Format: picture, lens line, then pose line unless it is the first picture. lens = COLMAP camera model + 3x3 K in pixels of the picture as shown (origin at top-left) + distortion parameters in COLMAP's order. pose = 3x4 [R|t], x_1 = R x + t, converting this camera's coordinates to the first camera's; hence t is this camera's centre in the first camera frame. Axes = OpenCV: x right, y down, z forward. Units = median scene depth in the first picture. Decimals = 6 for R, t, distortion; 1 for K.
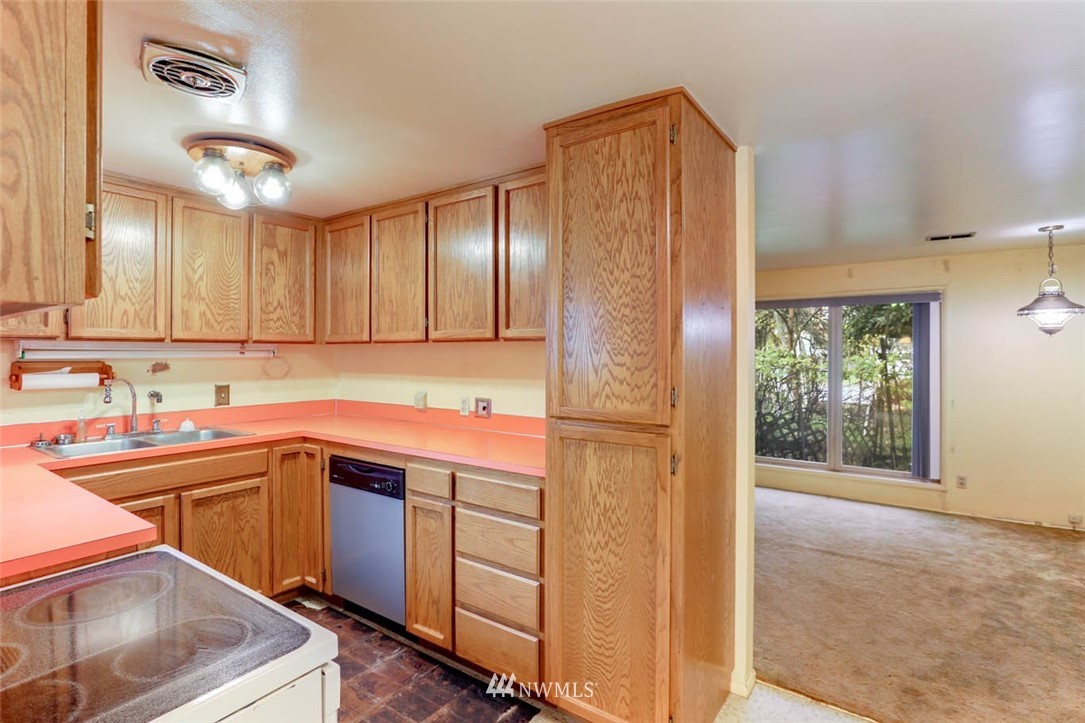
lens RADIAL K [[533.2, 0, 536.9], [0, 533.2, 355.9], [0, 0, 1]] dist [-0.023503, 0.001585]
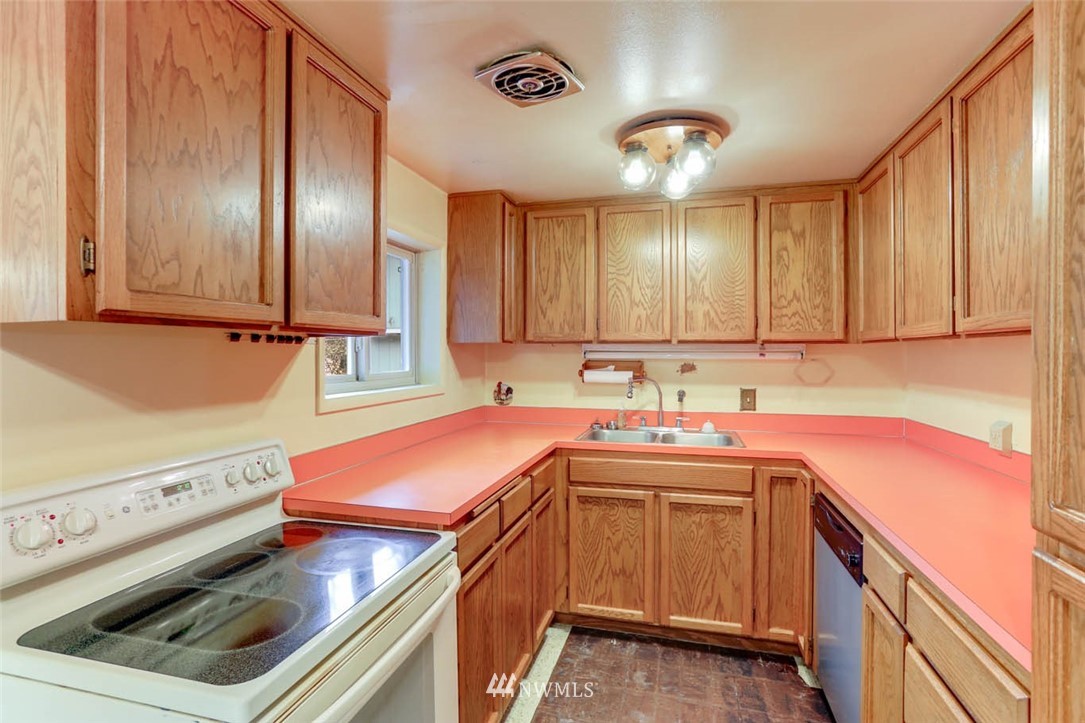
lens RADIAL K [[530.7, 0, 530.1], [0, 530.7, 357.7], [0, 0, 1]] dist [-0.019554, 0.000941]
pose [[0.347004, 0.010409, -0.937806, 0.169341], [-0.009074, 0.999929, 0.007741, -0.004029], [0.937820, 0.005823, 0.347073, 0.362538]]
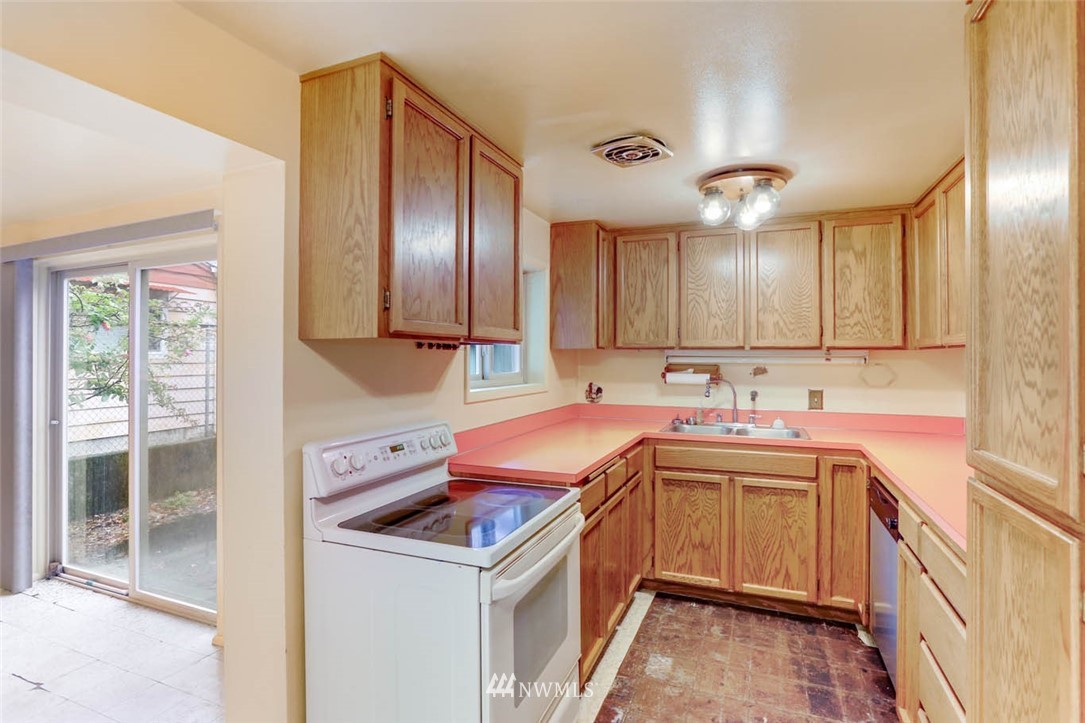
lens RADIAL K [[533.2, 0, 536.9], [0, 533.2, 355.9], [0, 0, 1]] dist [-0.023503, 0.001585]
pose [[0.234214, -0.000409, -0.972185, 0.338873], [-0.011561, 0.999928, -0.003206, -0.002704], [0.972116, 0.011990, 0.234193, 0.251490]]
